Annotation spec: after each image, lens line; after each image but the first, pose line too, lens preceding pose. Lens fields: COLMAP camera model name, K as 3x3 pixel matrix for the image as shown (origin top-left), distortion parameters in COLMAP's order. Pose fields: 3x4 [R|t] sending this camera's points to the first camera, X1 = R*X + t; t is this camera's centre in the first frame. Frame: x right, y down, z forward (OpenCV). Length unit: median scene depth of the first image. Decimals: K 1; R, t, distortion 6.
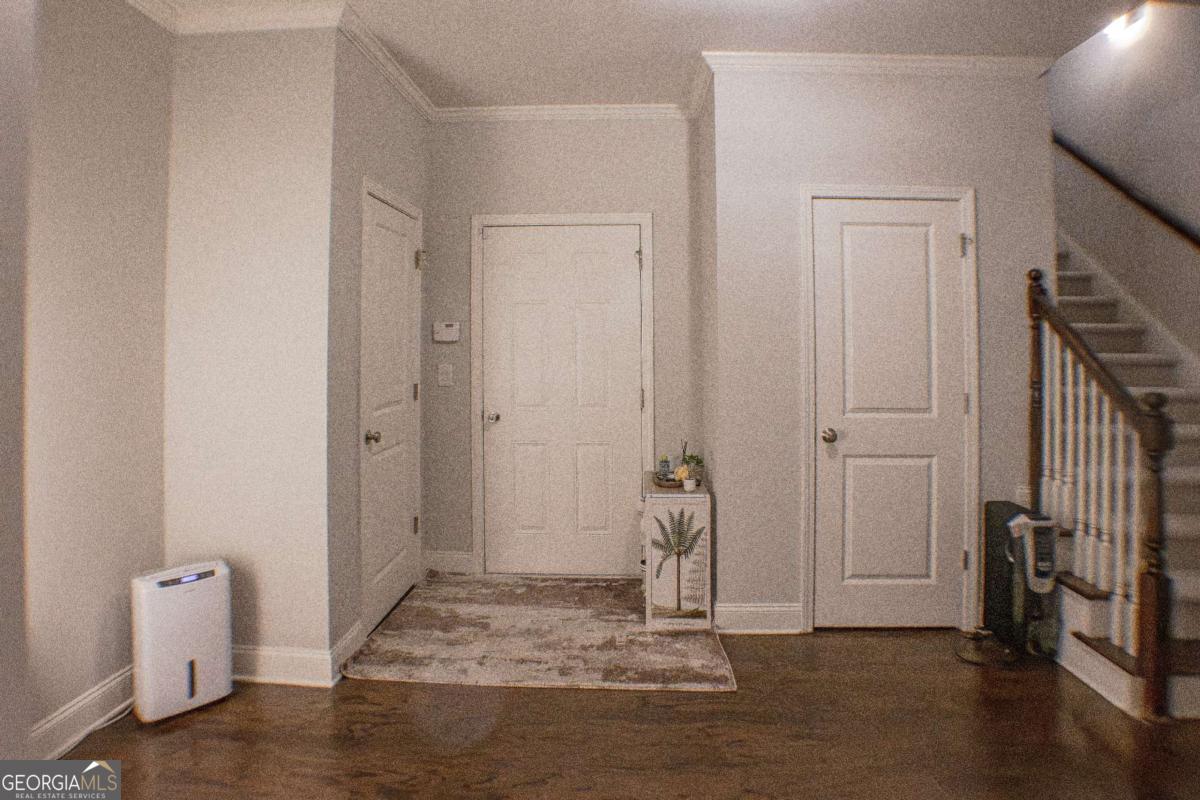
lens RADIAL K [[674.7, 0, 570.3], [0, 674.7, 311.6], [0, 0, 1]] dist [-0.068966, 0.010649]
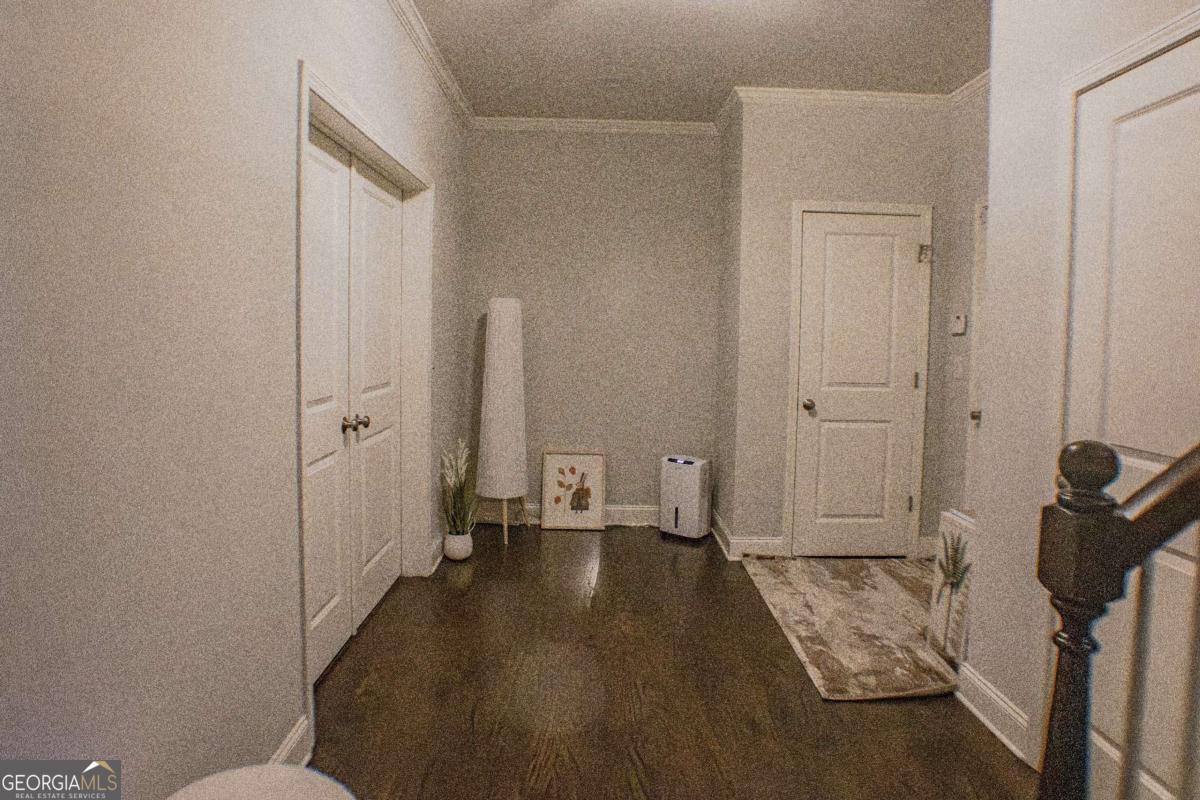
lens RADIAL K [[674.7, 0, 611.9], [0, 674.7, 365.2], [0, 0, 1]] dist [-0.068966, 0.010649]
pose [[0.075210, 0.046150, -0.996099, 0.948423], [0.018993, 0.998681, 0.047704, 0.043617], [0.996987, -0.022506, 0.074234, 0.535147]]
